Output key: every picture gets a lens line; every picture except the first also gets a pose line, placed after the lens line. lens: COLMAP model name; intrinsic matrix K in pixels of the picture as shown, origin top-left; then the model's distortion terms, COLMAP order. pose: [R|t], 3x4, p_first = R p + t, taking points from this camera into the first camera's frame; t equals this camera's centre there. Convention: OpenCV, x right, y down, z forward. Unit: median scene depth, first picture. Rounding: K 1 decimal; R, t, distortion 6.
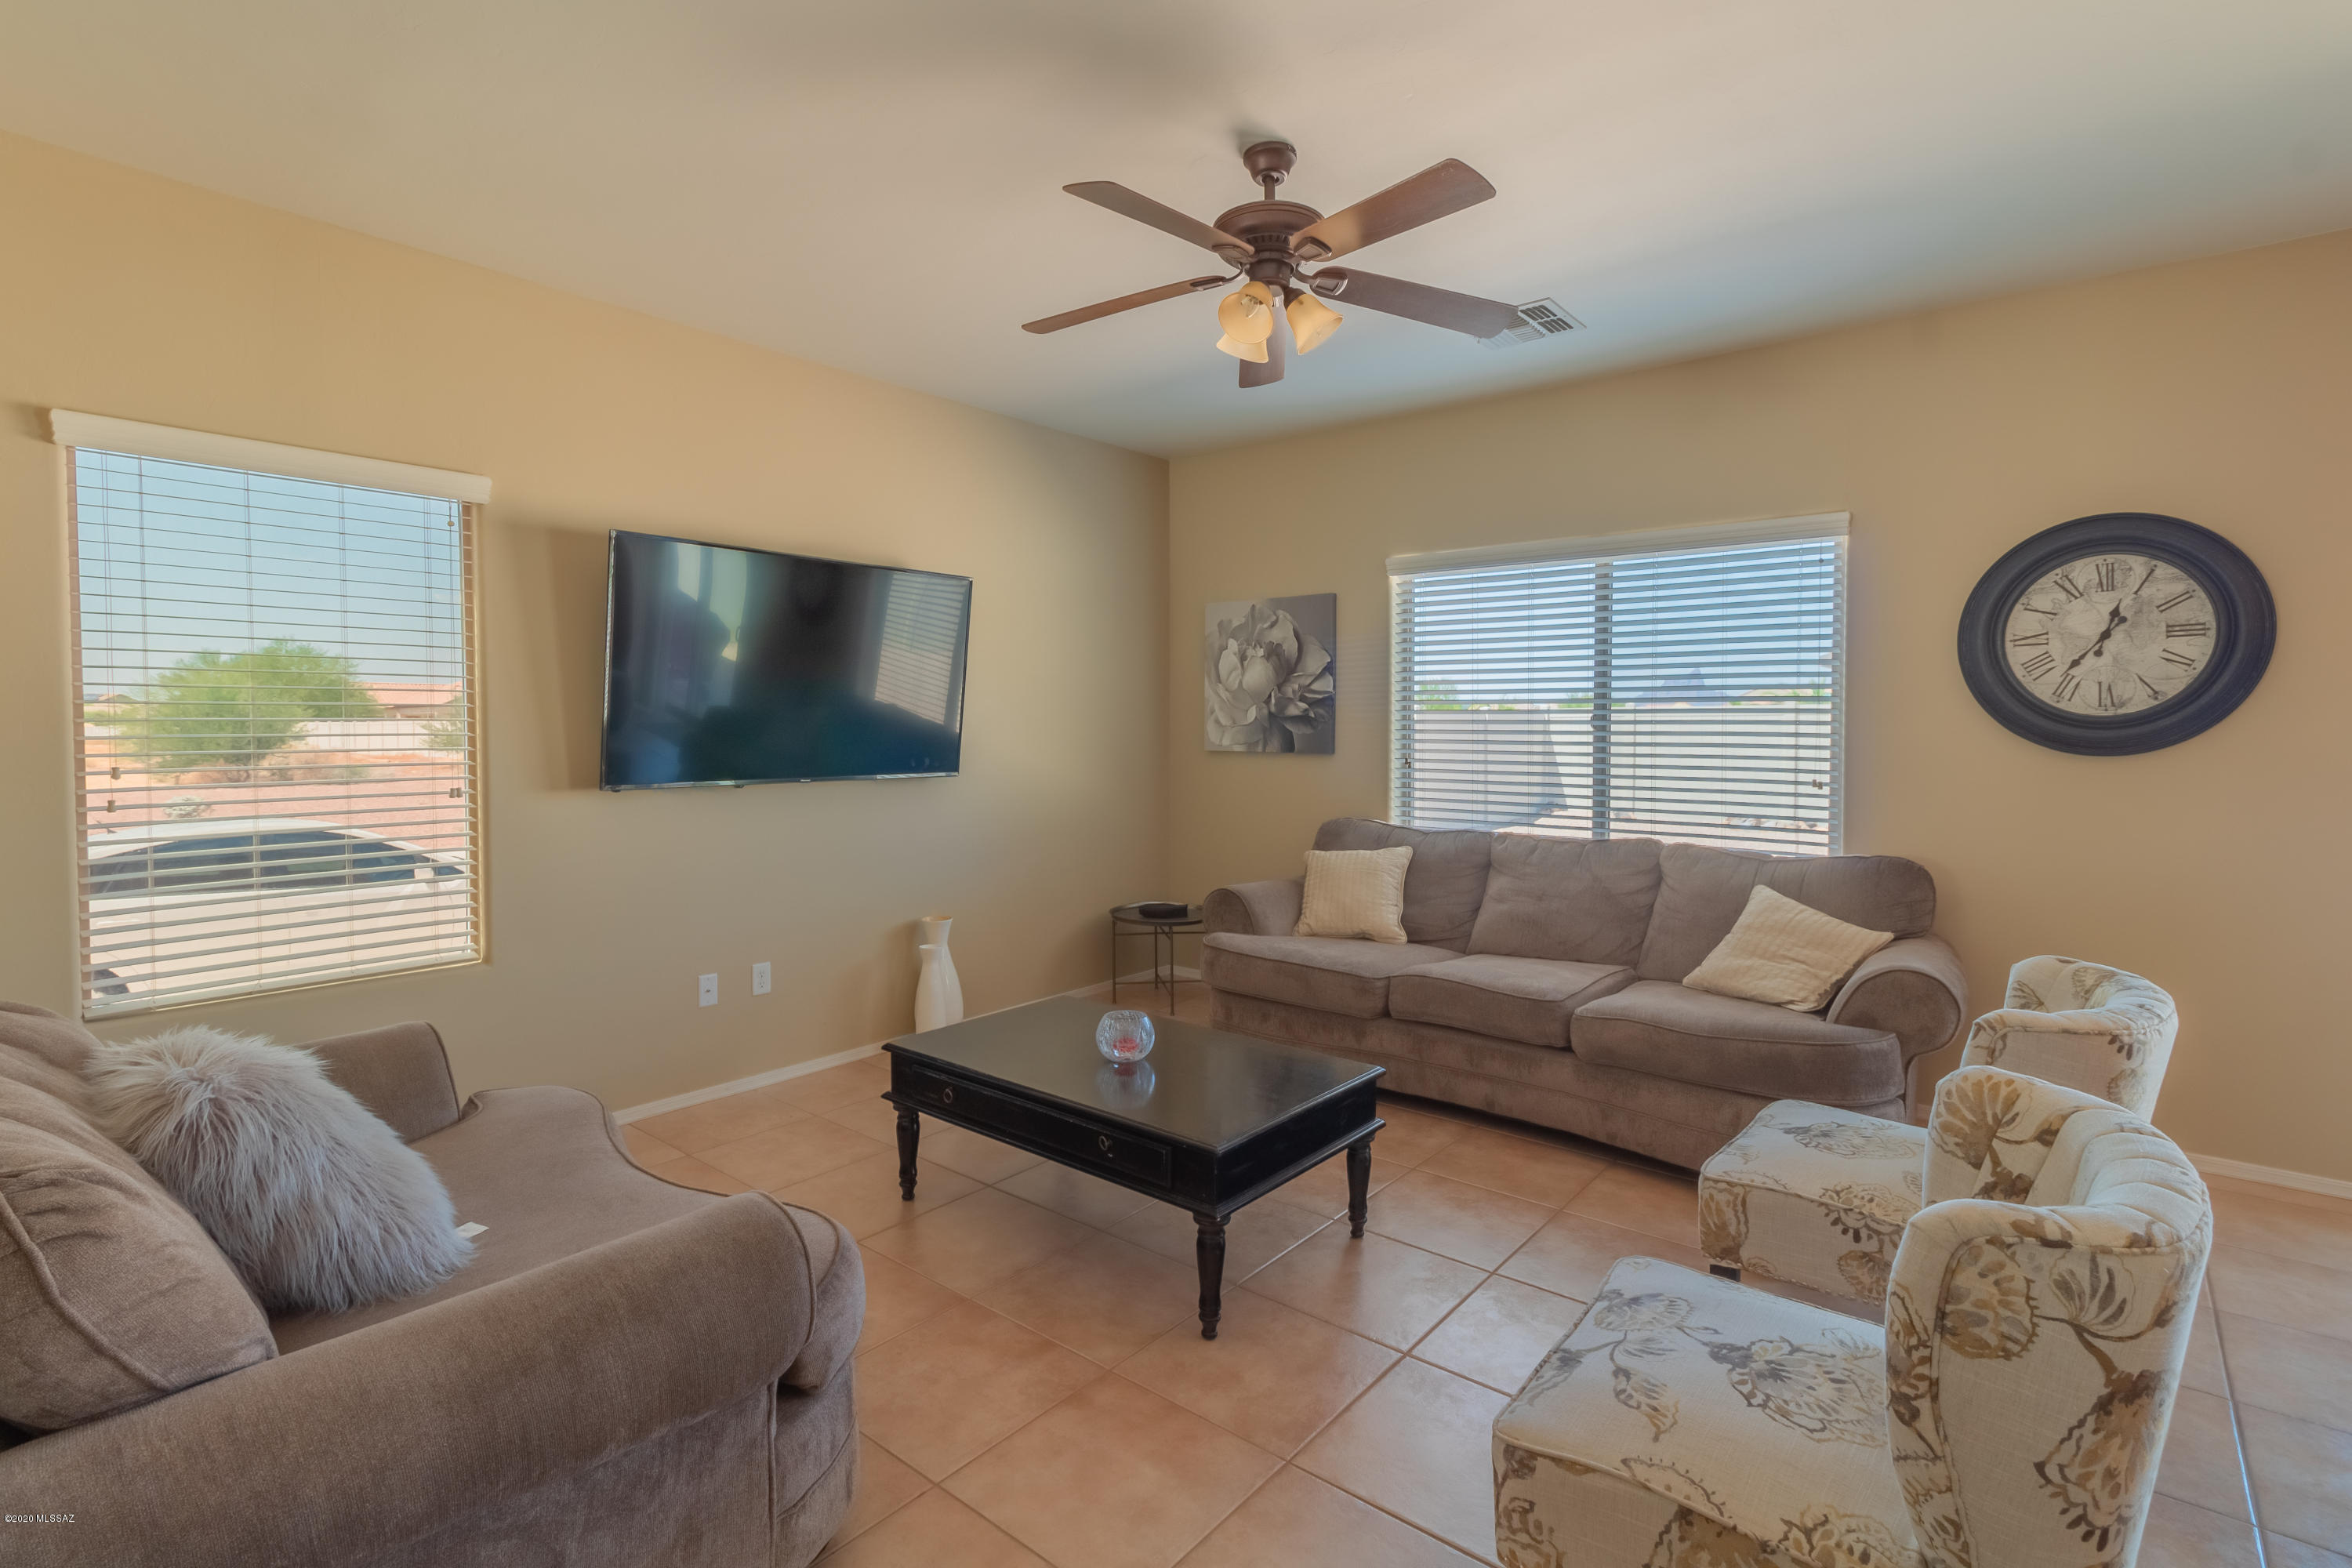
lens RADIAL K [[1102.5, 0, 1186.4], [0, 1102.5, 755.4], [0, 0, 1]] dist [0.001343, -0.000159]
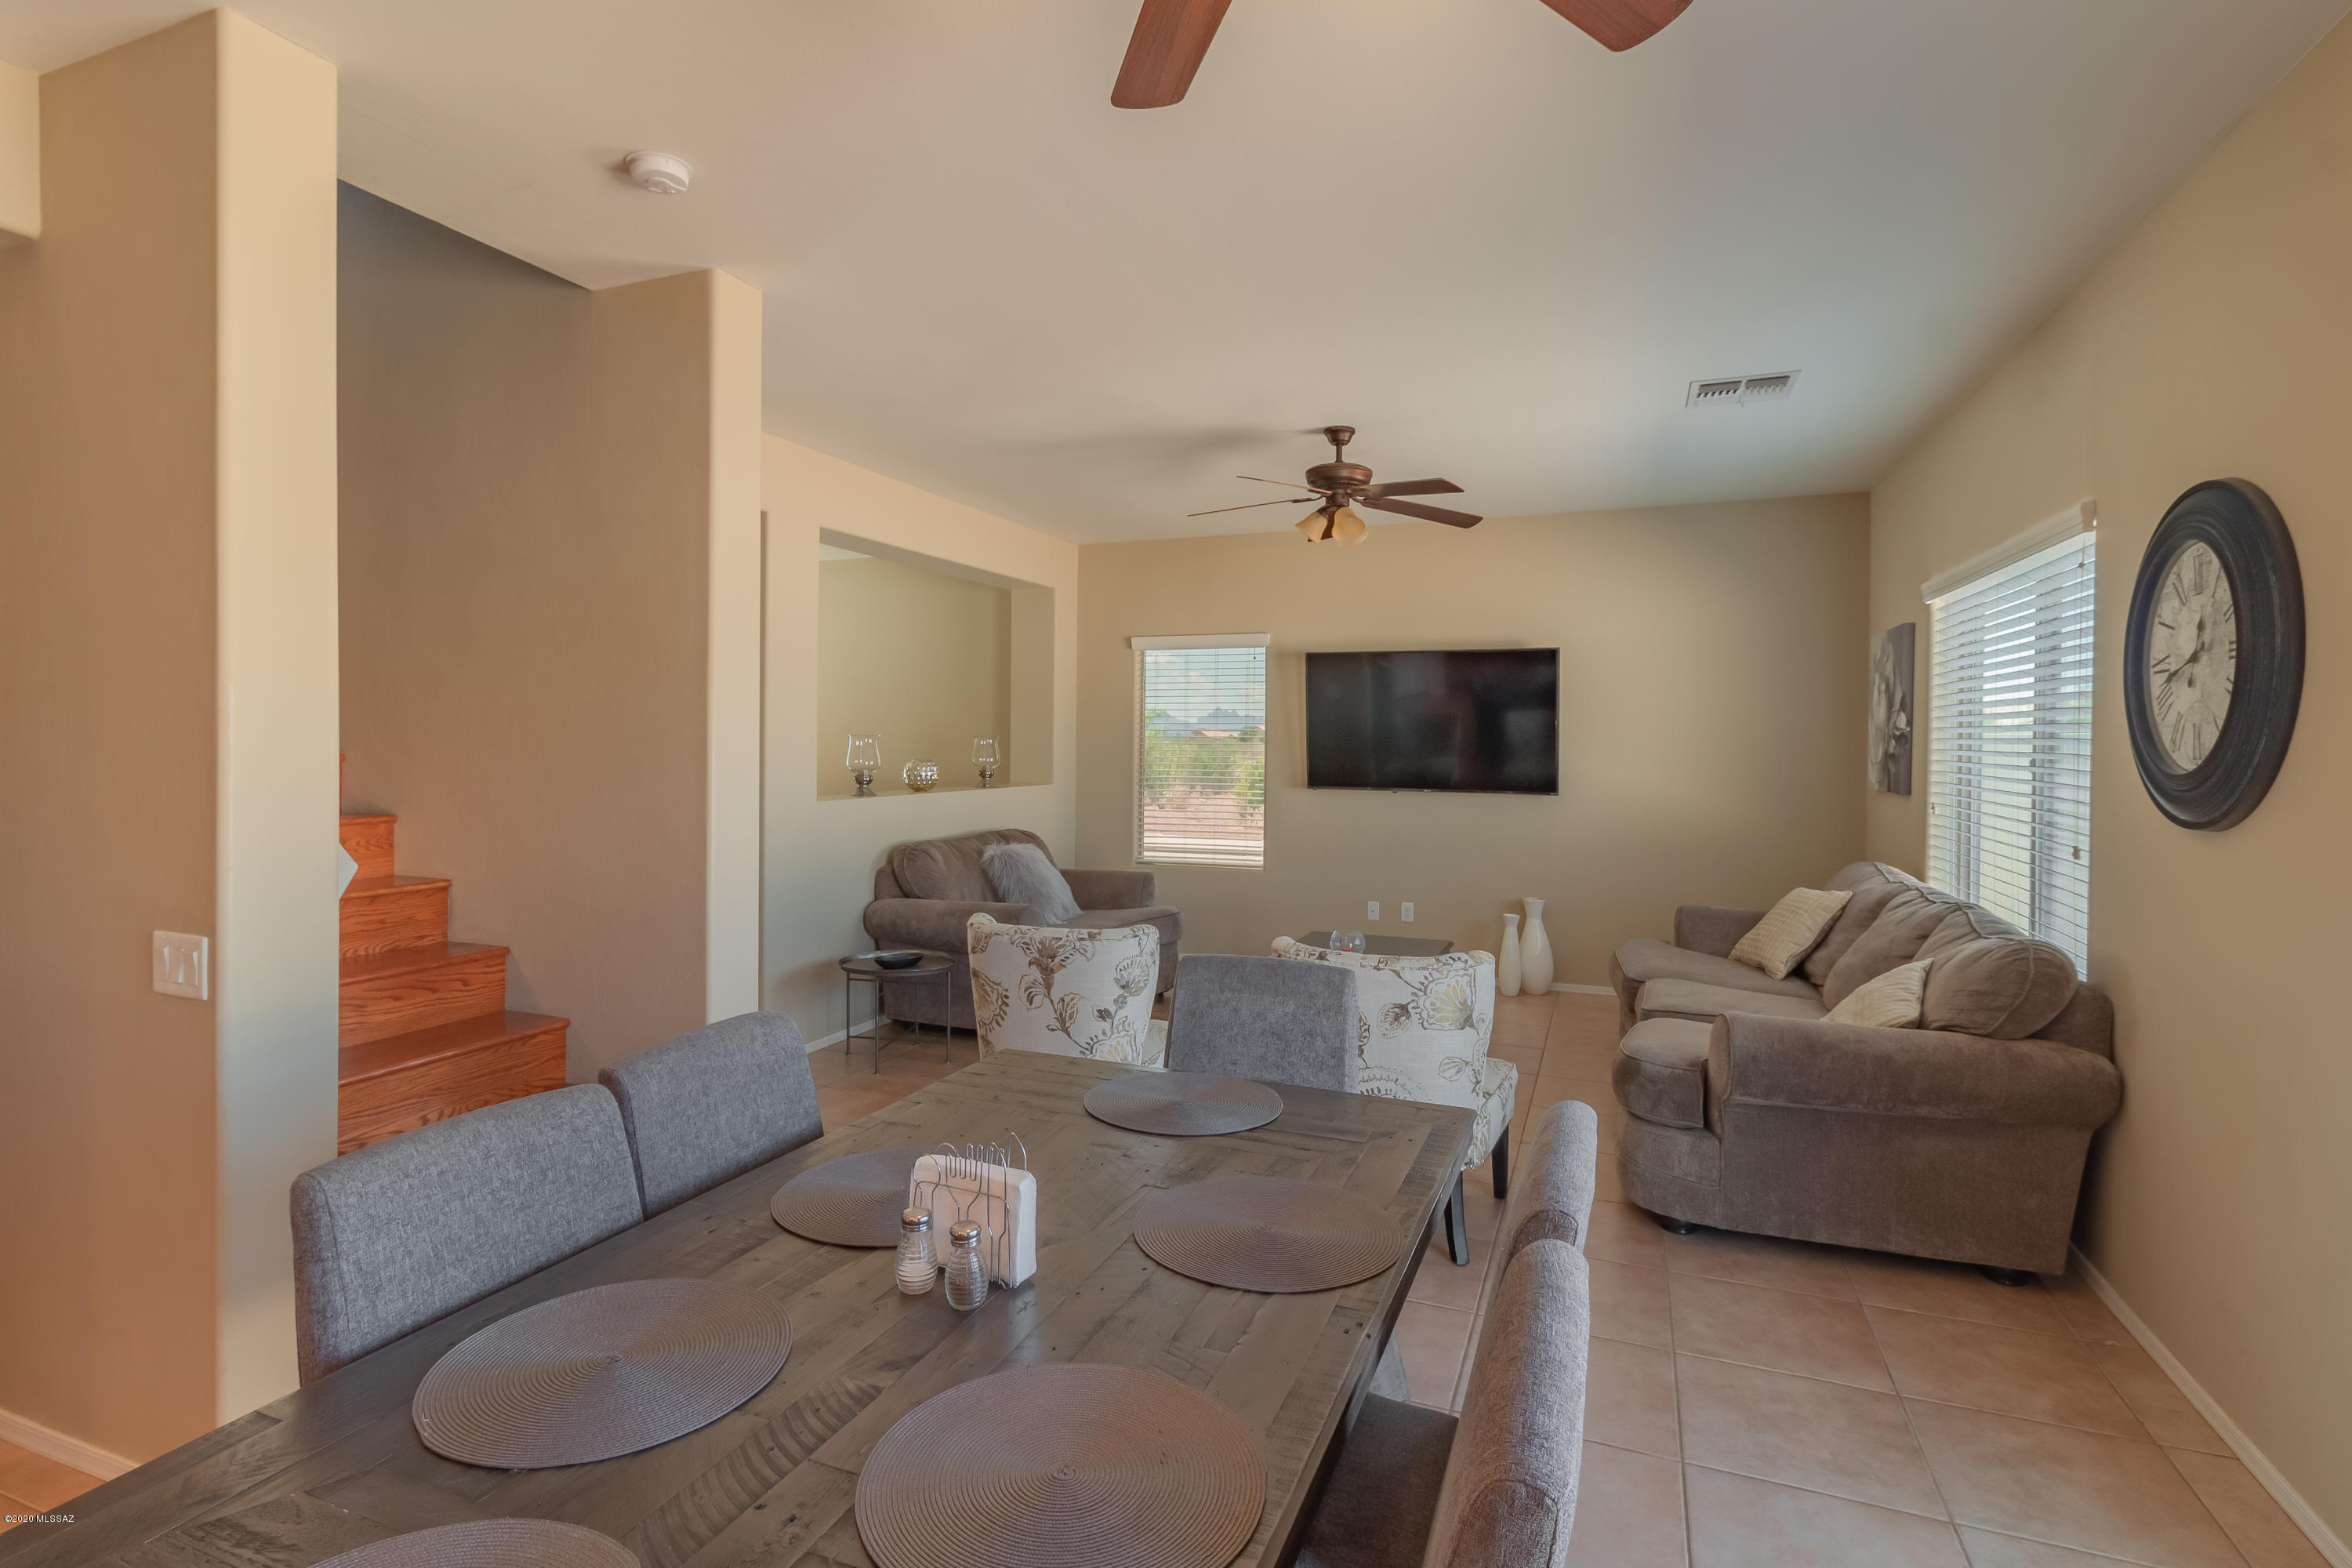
lens RADIAL K [[1157.1, 0, 1140.5], [0, 1157.1, 751.5], [0, 0, 1]] dist [-0.000668, 0.000682]
pose [[0.286260, 0.011812, -0.958079, 0.879698], [-0.033353, 0.999441, 0.002356, -0.019274], [0.957571, 0.031280, 0.286494, 0.100770]]
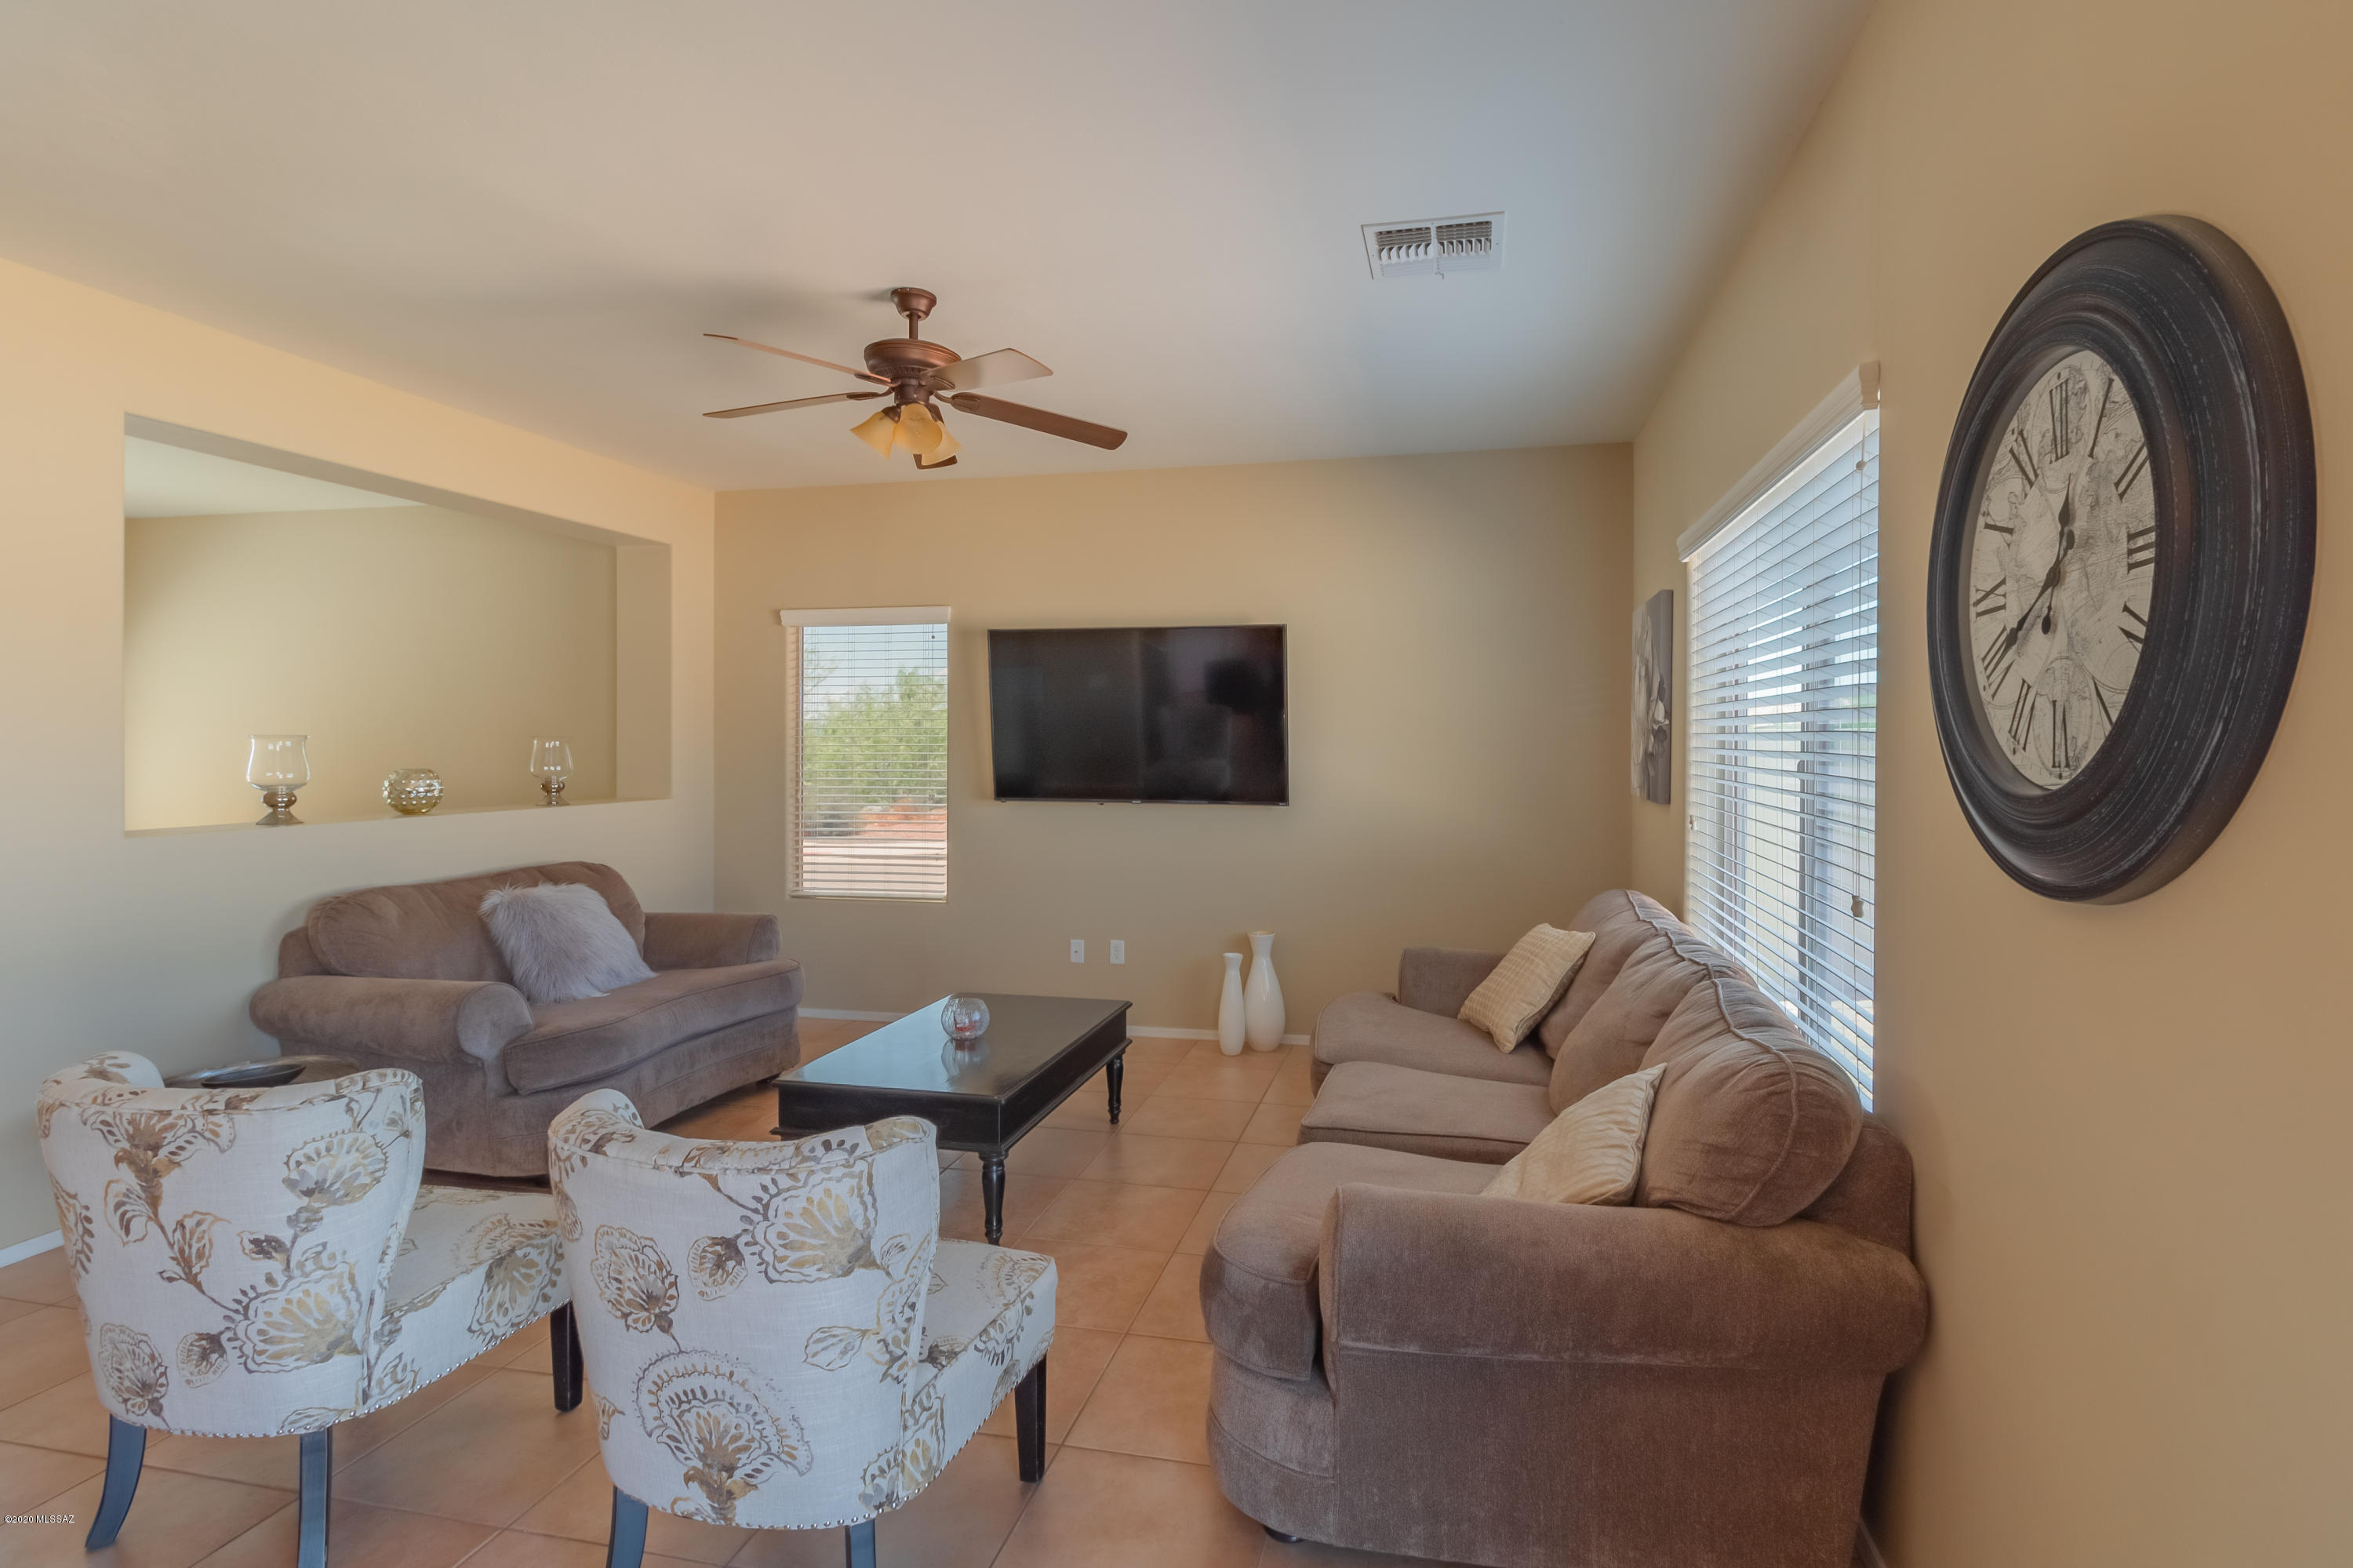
lens RADIAL K [[1151.0, 0, 1209.8], [0, 1151.0, 747.6], [0, 0, 1]] dist [-0.000437, -0.000151]
pose [[0.446099, 0.006423, -0.894961, 0.689845], [-0.026573, 0.999628, -0.006072, -0.027269], [0.894589, 0.026491, 0.446104, 0.375141]]
